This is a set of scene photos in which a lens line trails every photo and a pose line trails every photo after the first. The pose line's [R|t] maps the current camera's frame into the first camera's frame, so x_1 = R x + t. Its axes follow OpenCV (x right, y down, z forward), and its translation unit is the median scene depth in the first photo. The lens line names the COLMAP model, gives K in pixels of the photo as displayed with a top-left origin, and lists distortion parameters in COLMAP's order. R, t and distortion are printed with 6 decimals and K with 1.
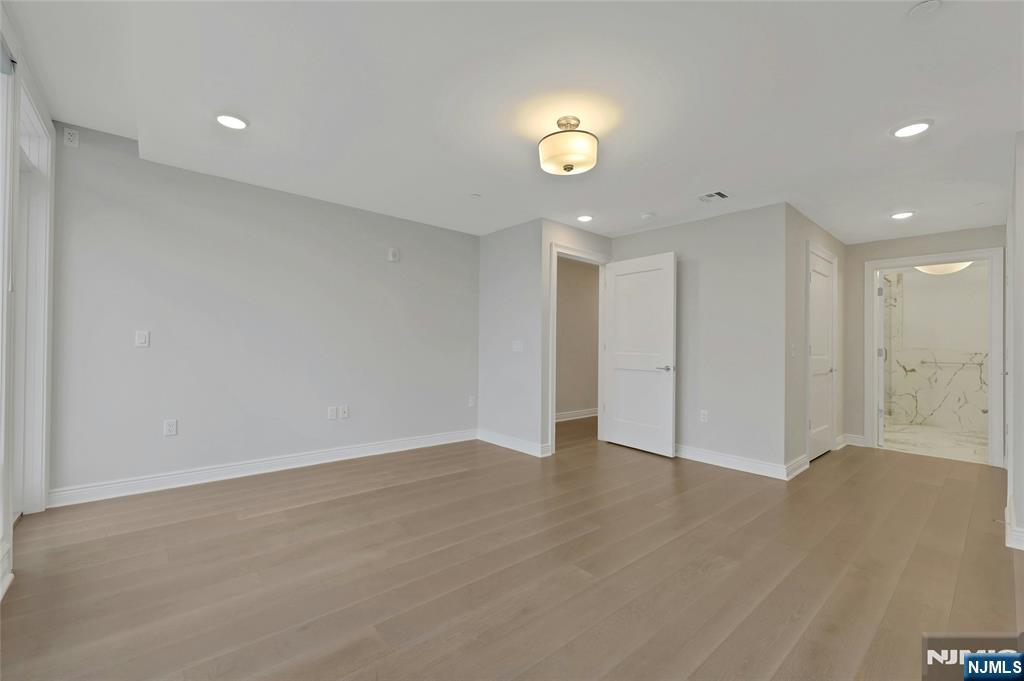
lens RADIAL K [[421.4, 0, 510.8], [0, 421.4, 337.9], [0, 0, 1]] dist [-0.001778, -0.000048]
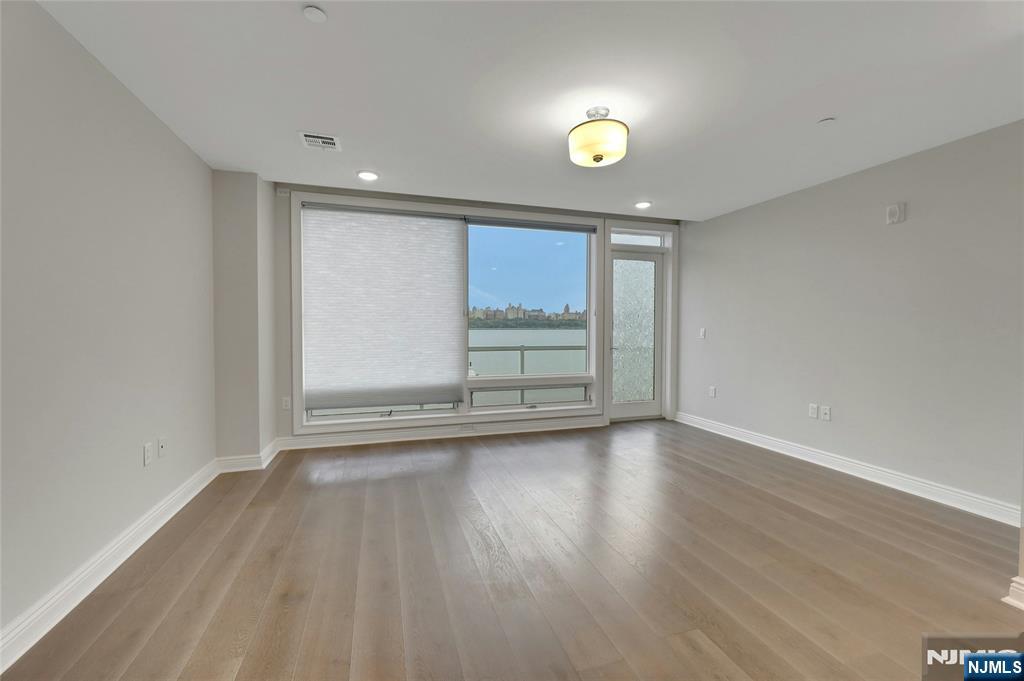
lens RADIAL K [[427.2, 0, 510.6], [0, 427.2, 334.4], [0, 0, 1]] dist [-0.002927, -0.000119]
pose [[-0.396469, -0.000075, -0.918048, 0.974227], [0.010458, 0.999935, -0.004598, 0.006305], [0.917989, -0.011424, -0.396442, 1.023643]]
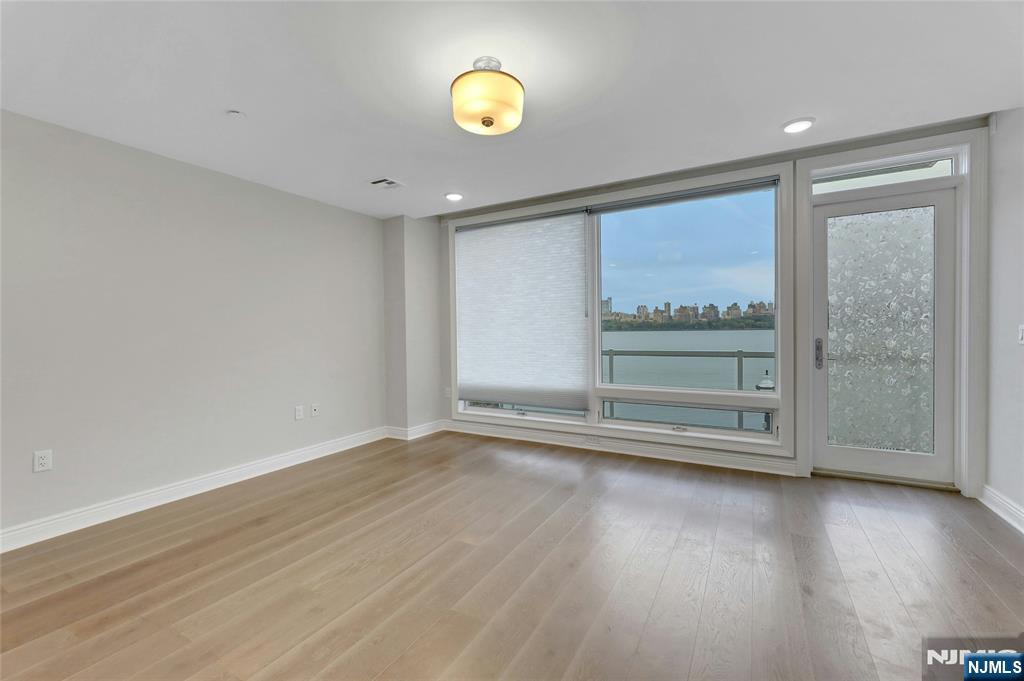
lens RADIAL K [[421.4, 0, 510.8], [0, 421.4, 337.9], [0, 0, 1]] dist [-0.001778, -0.000048]
pose [[-0.942236, -0.000032, -0.334950, 0.312560], [0.003848, 0.999933, -0.010920, 0.015556], [0.334928, -0.011578, -0.942173, 1.492470]]
